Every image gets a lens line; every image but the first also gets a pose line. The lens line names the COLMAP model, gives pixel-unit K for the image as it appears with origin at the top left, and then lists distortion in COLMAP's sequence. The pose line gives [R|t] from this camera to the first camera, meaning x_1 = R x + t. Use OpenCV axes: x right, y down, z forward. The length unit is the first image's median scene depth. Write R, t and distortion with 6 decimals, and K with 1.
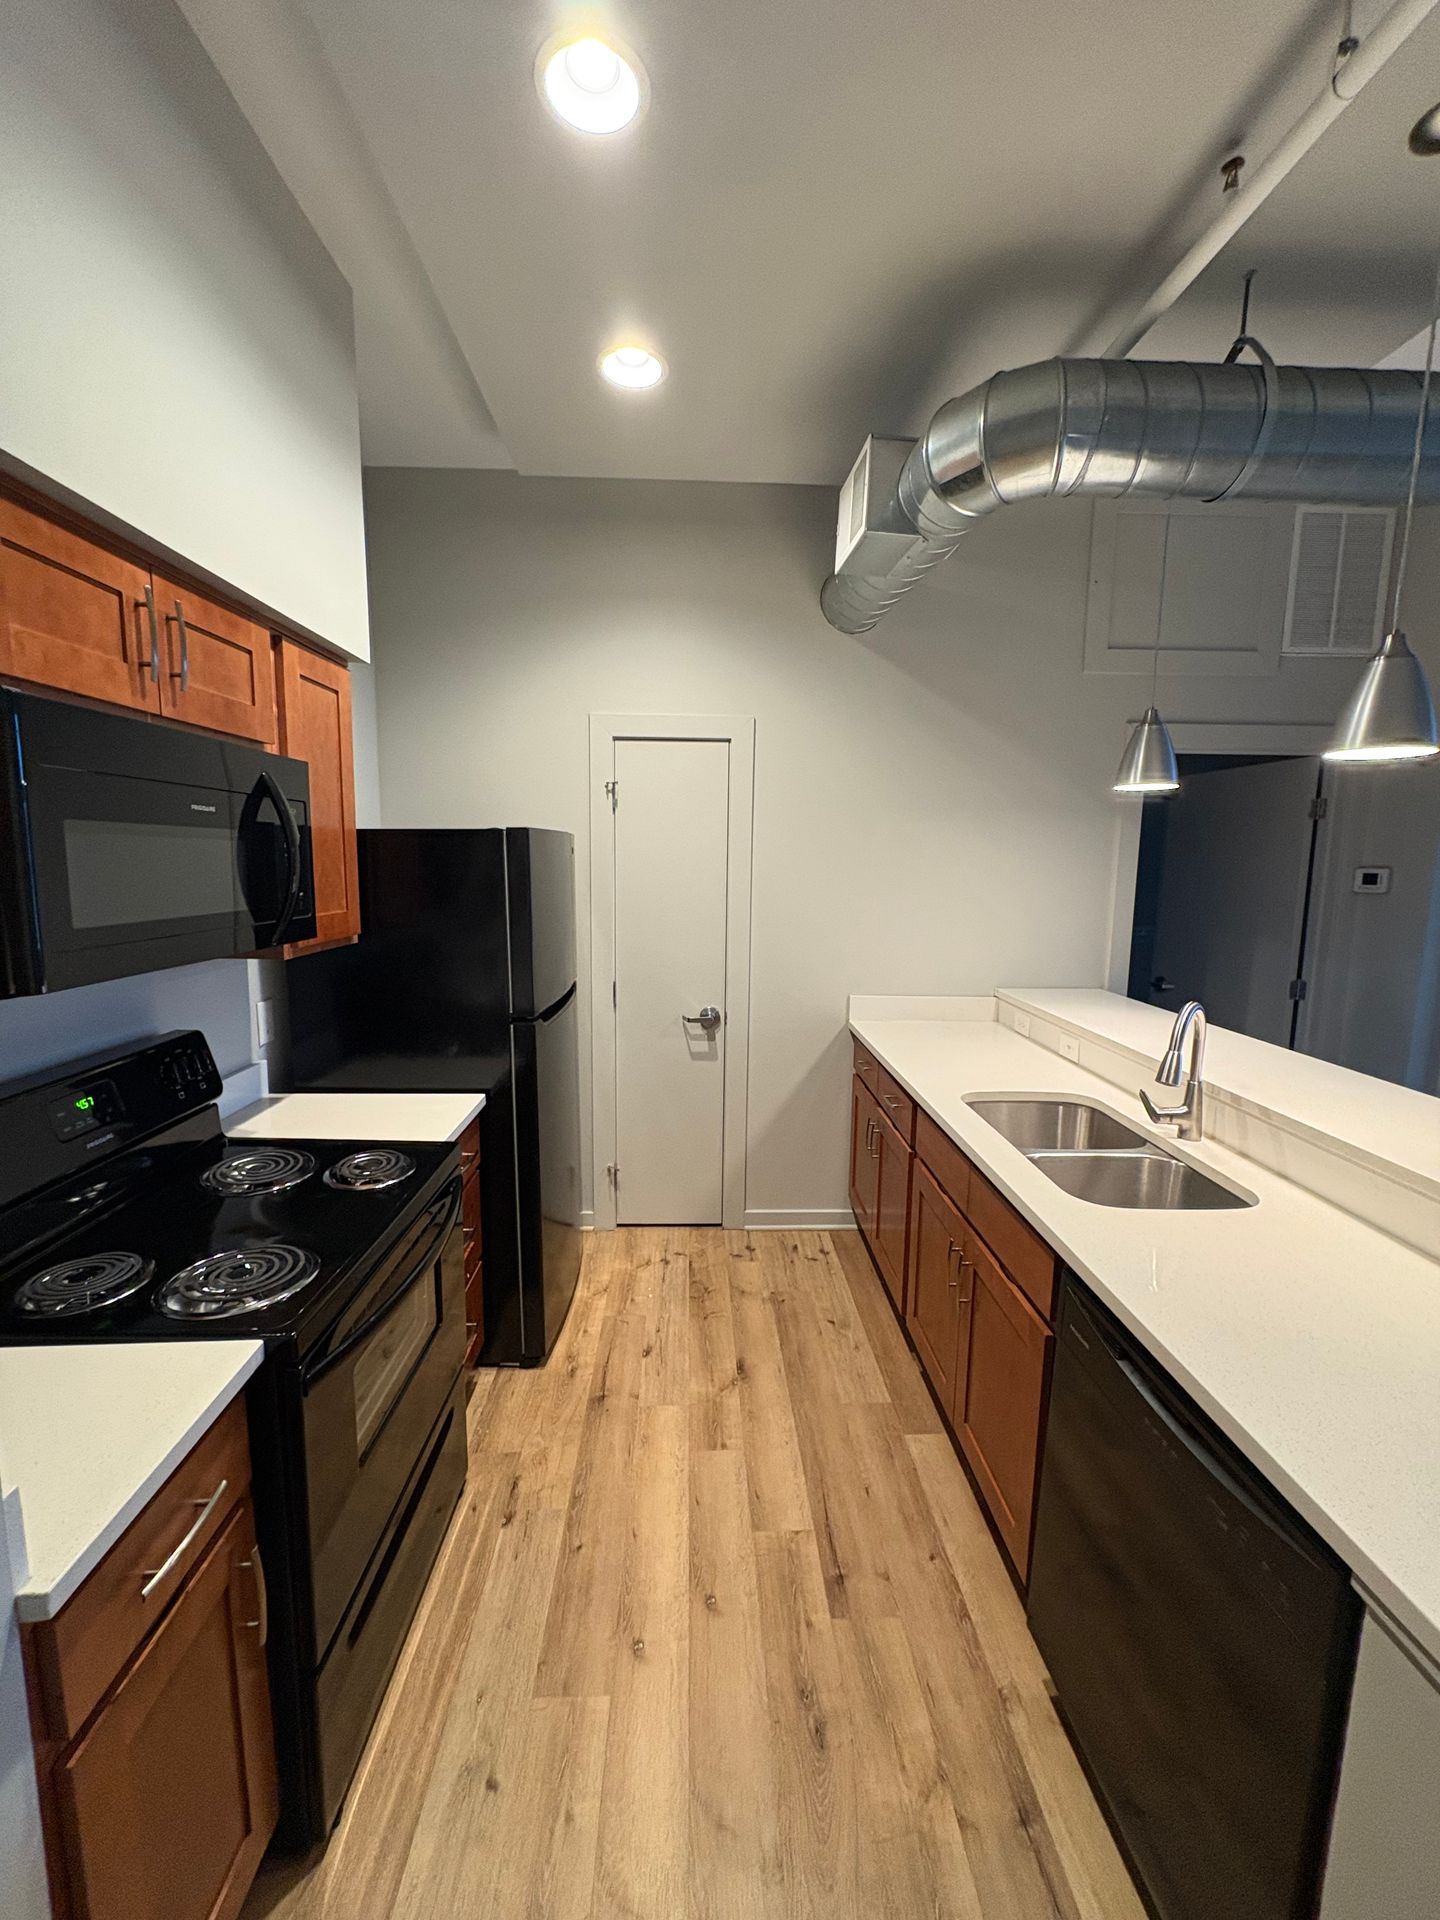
lens RADIAL K [[755.9, 0, 718.6], [0, 755.9, 954.4], [0, 0, 1]] dist [-0.007090, 0.000052]
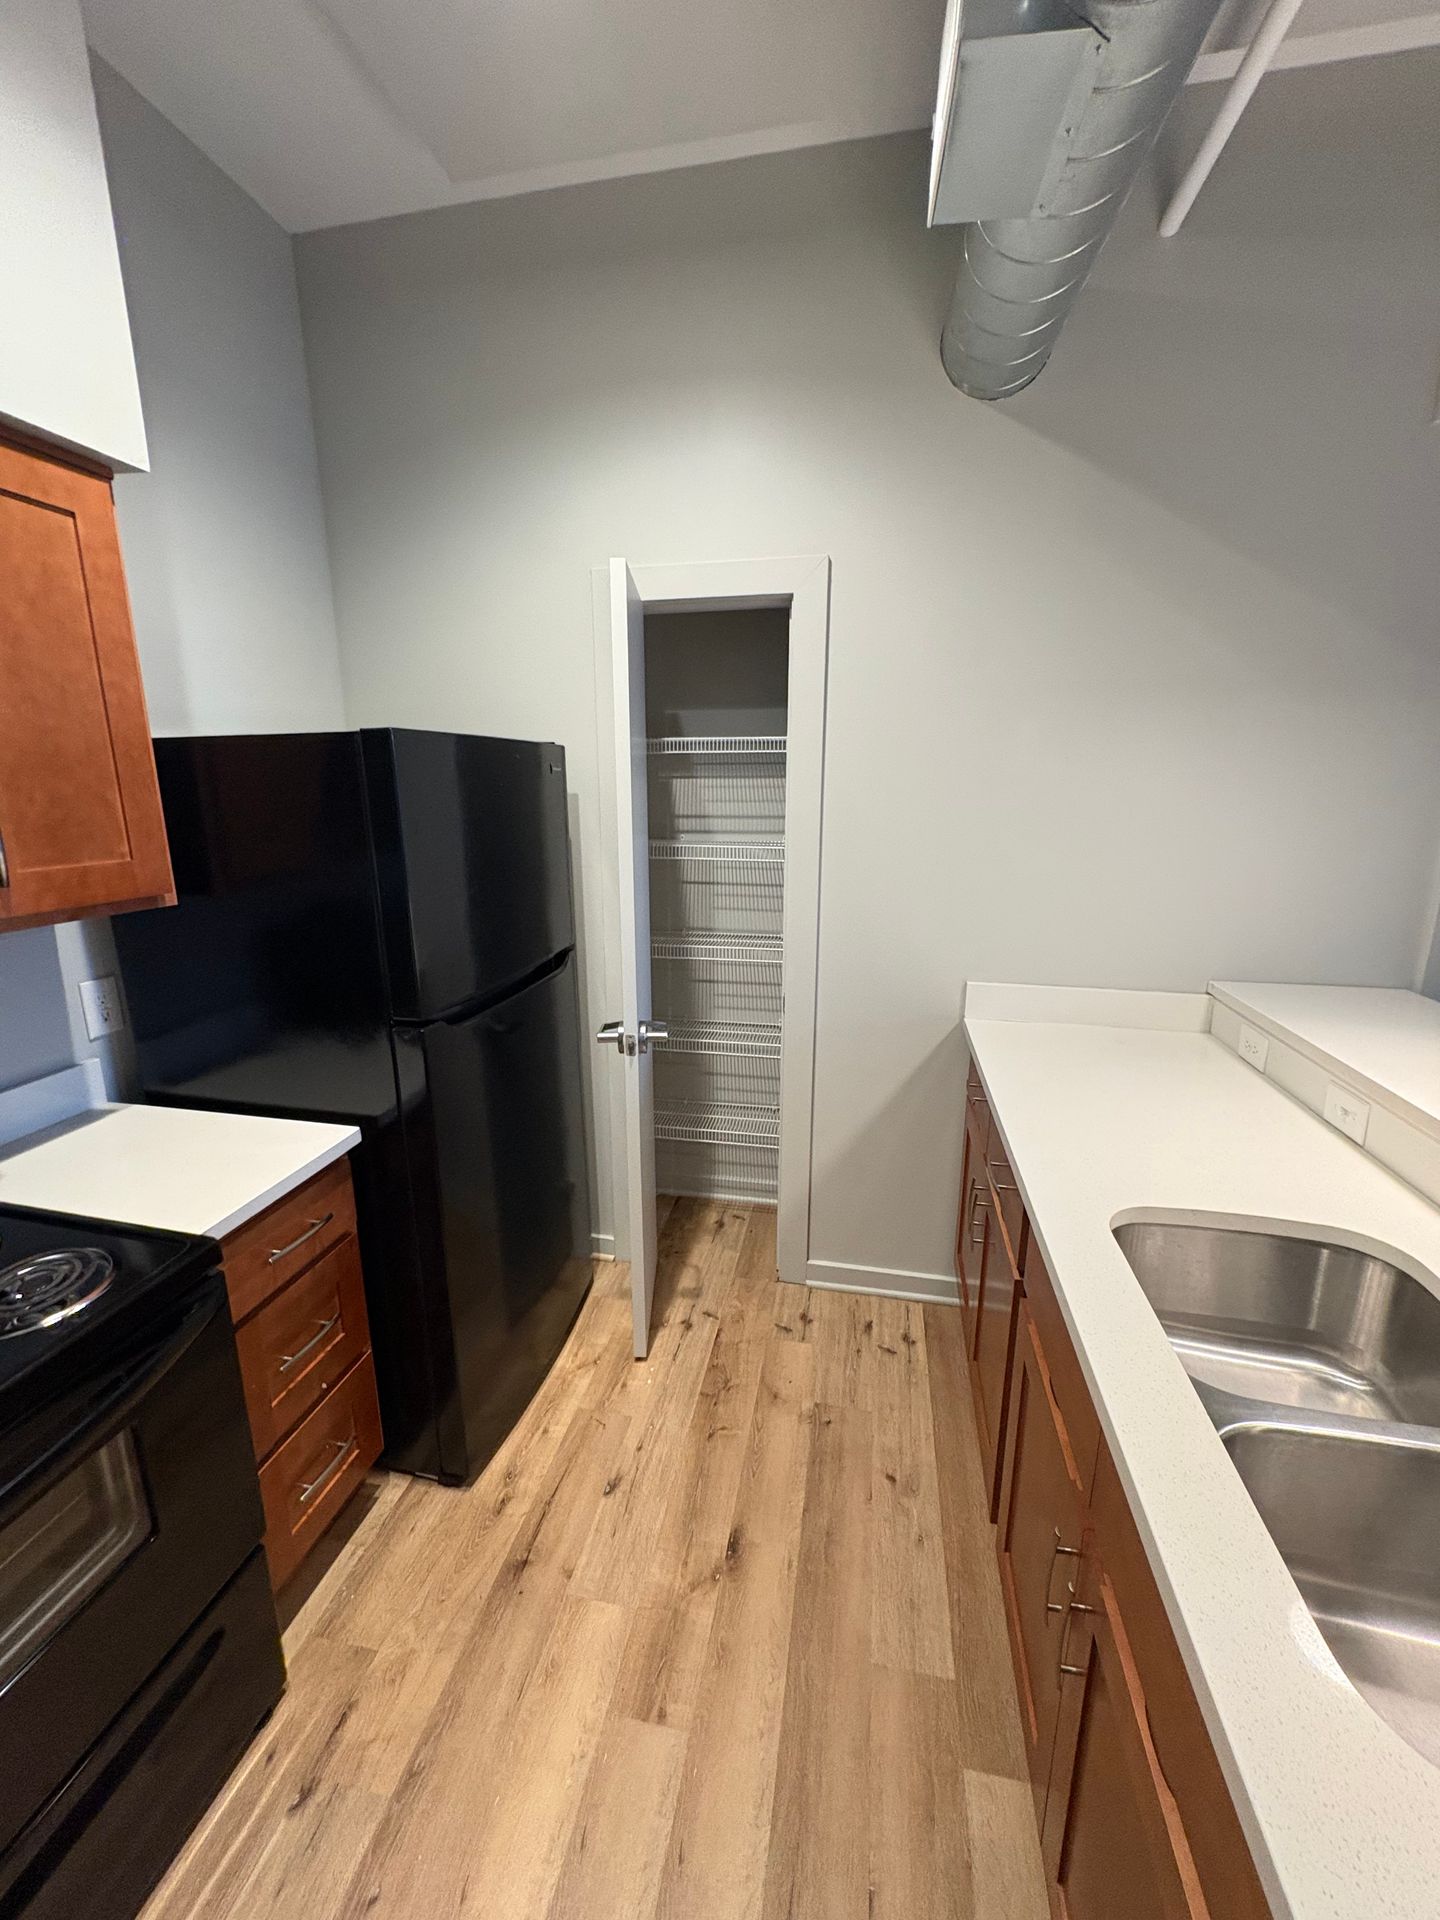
lens RADIAL K [[757.2, 0, 720.0], [0, 757.2, 960.0], [0, 0, 1]] dist [-0.004963, 0.000063]
pose [[0.972653, 0.038953, -0.228973, 0.152022], [-0.016353, 0.994875, 0.099785, -0.037533], [0.231686, -0.093312, 0.968305, 0.398909]]
